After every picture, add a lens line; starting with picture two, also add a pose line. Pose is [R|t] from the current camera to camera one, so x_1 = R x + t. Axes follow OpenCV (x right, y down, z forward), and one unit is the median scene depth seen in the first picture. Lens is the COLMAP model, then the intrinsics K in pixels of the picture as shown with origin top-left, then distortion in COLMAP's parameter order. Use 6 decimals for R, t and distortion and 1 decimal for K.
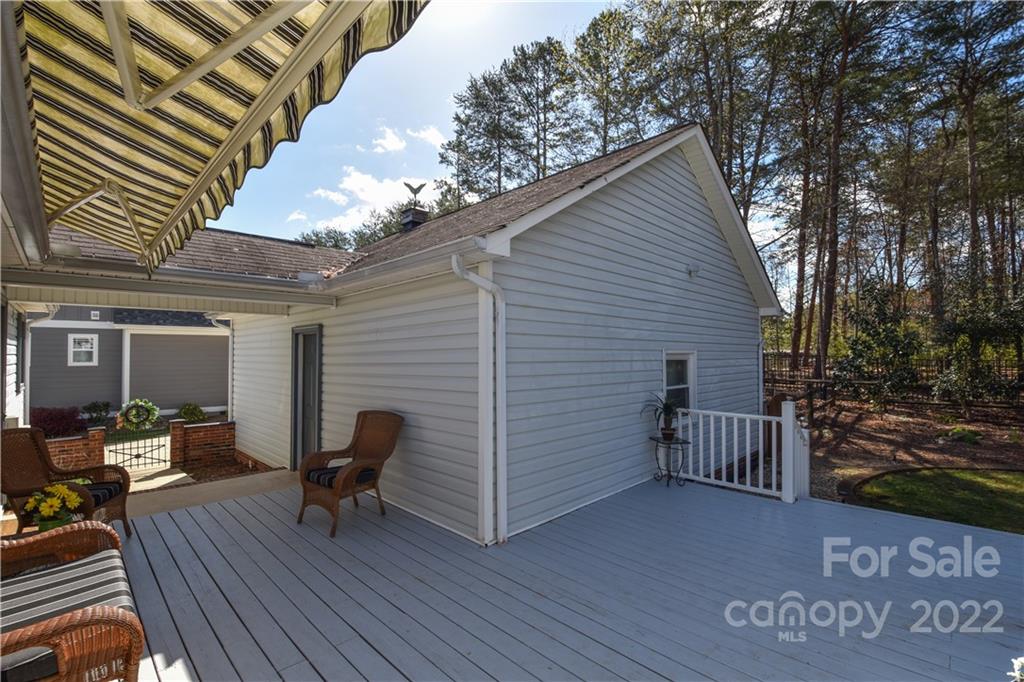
lens RADIAL K [[449.1, 0, 517.1], [0, 449.1, 344.9], [0, 0, 1]] dist [0.017778, -0.024093]
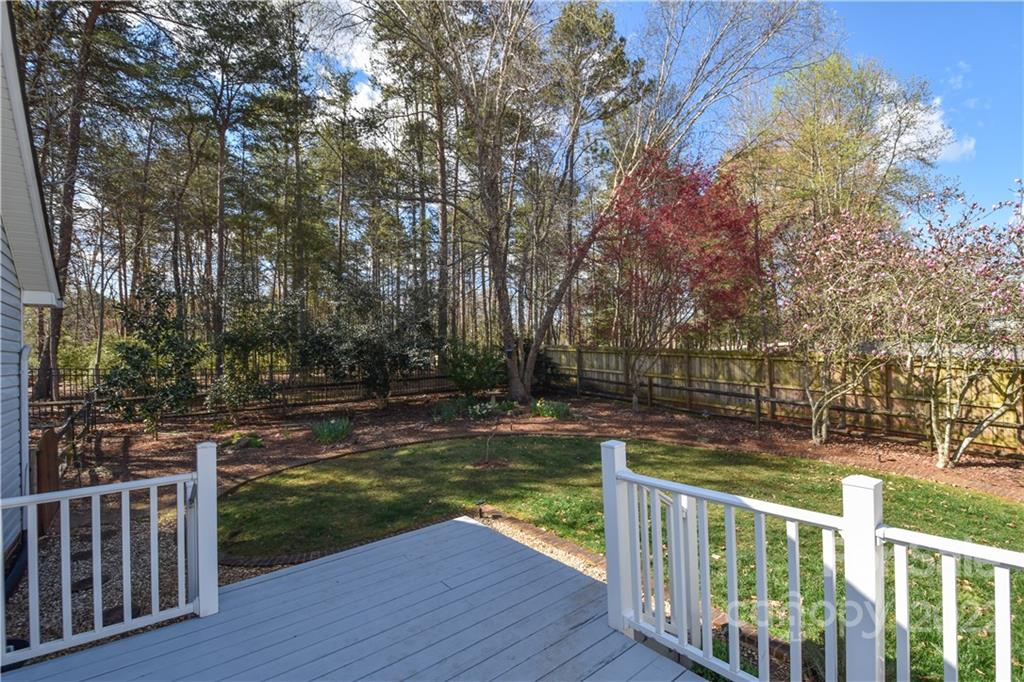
lens RADIAL K [[450.5, 0, 512.6], [0, 450.5, 358.6], [0, 0, 1]] dist [0.001035, 0.000129]
pose [[0.104676, -0.005441, 0.994491, 0.018411], [-0.005898, 0.999964, 0.006092, -0.000082], [-0.994489, -0.006503, 0.104641, 0.235703]]
